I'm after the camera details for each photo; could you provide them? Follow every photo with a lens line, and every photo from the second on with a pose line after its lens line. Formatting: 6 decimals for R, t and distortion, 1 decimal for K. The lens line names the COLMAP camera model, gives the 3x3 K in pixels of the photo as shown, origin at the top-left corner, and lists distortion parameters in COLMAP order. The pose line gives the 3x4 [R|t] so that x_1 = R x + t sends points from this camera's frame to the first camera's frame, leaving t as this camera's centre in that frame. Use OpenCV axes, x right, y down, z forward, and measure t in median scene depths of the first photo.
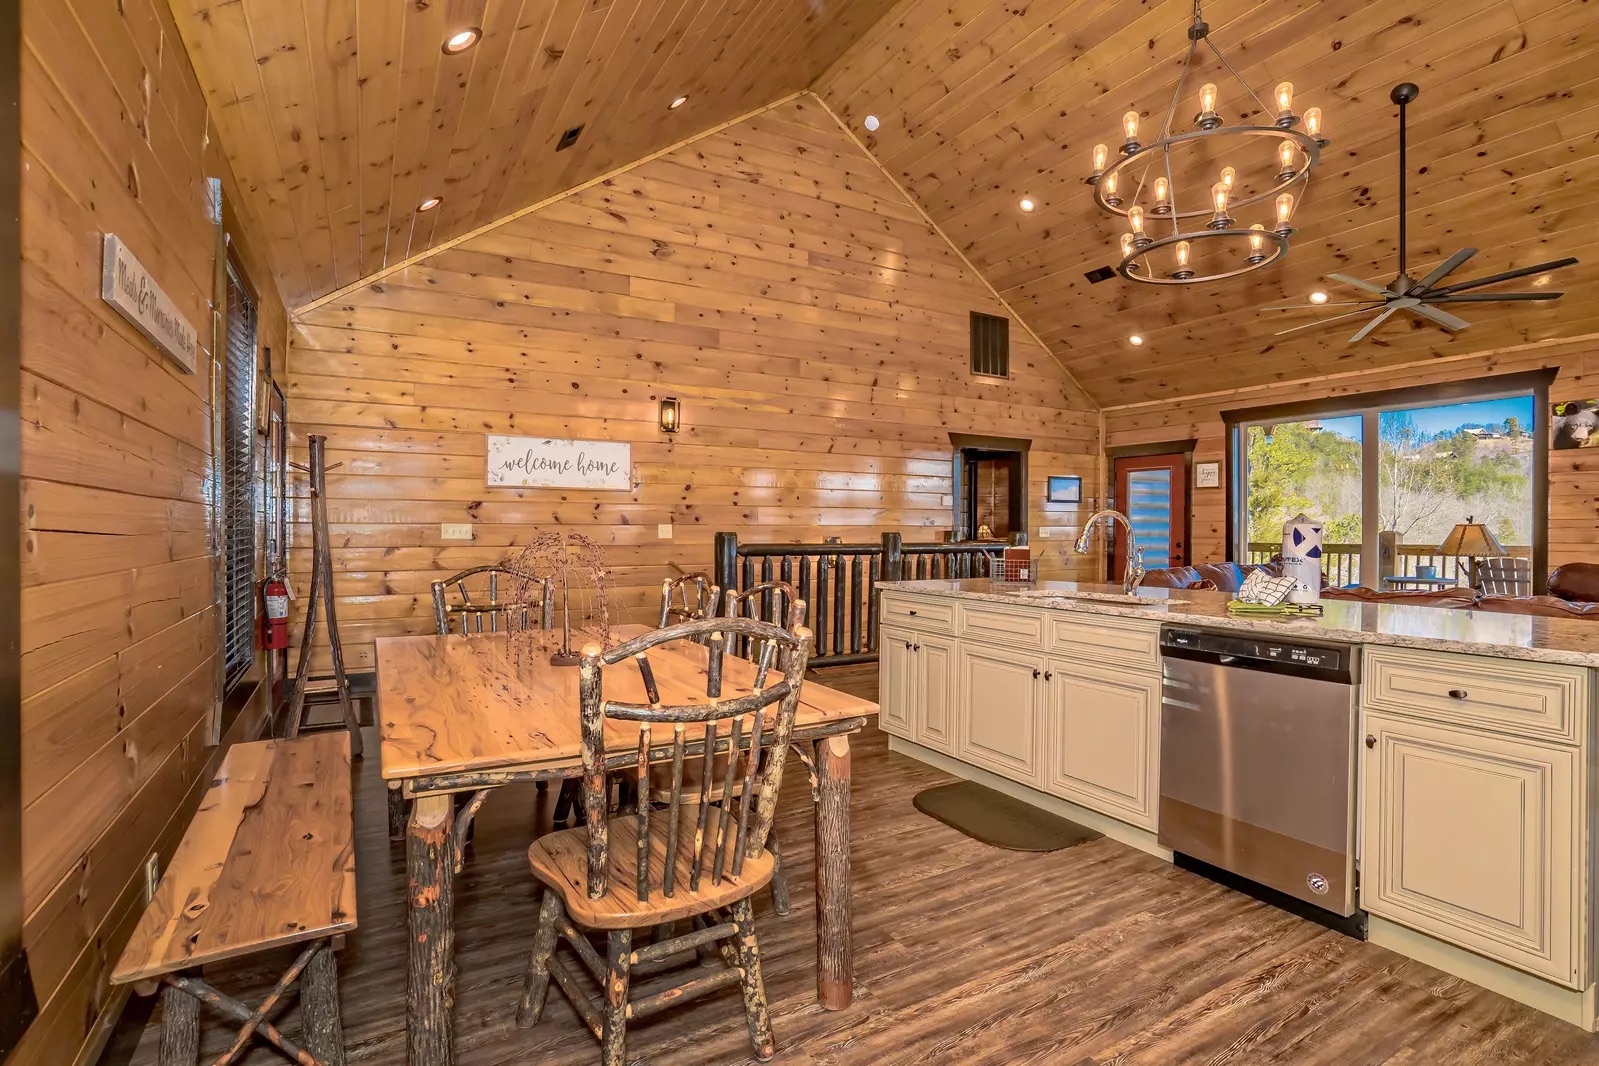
lens RADIAL K [[771.9, 0, 803.2], [0, 771.9, 535.2], [0, 0, 1]] dist [-0.004119, -0.000059]
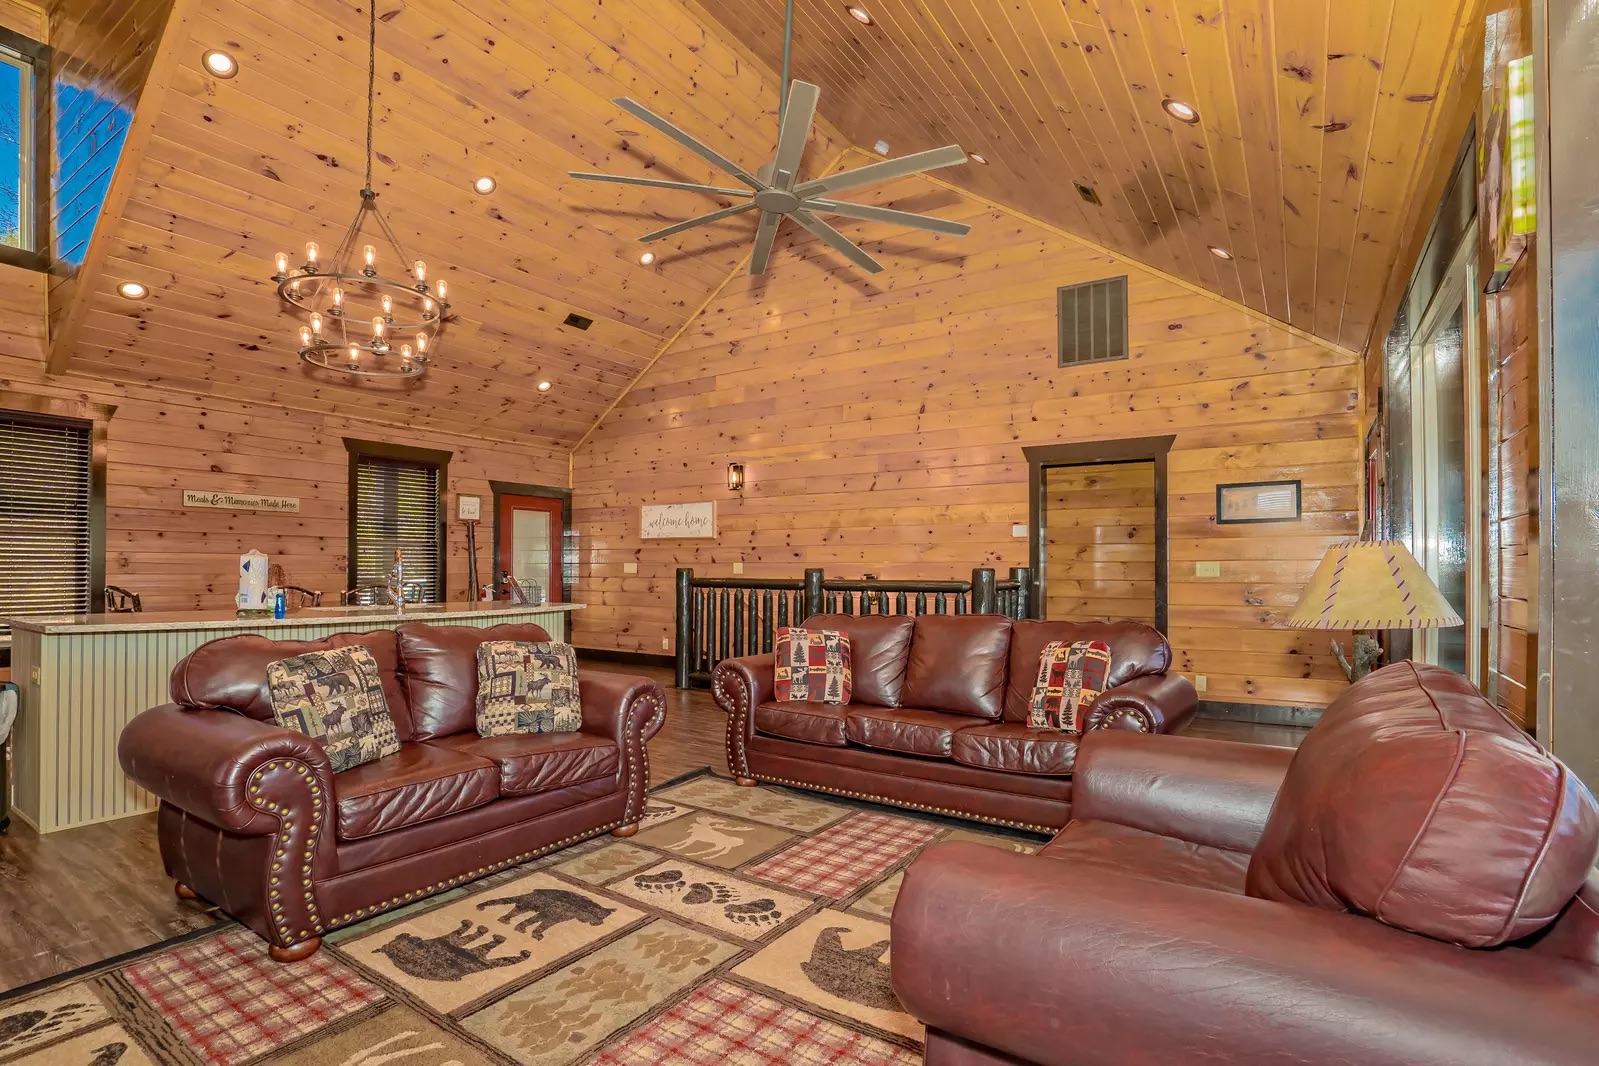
lens RADIAL K [[771.9, 0, 826.8], [0, 771.9, 565.3], [0, 0, 1]] dist [-0.004119, -0.000059]
pose [[0.468529, -0.003108, -0.883443, 0.922812], [-0.003378, 0.999980, -0.005309, -0.003075], [0.883442, 0.005471, 0.468509, 0.487687]]
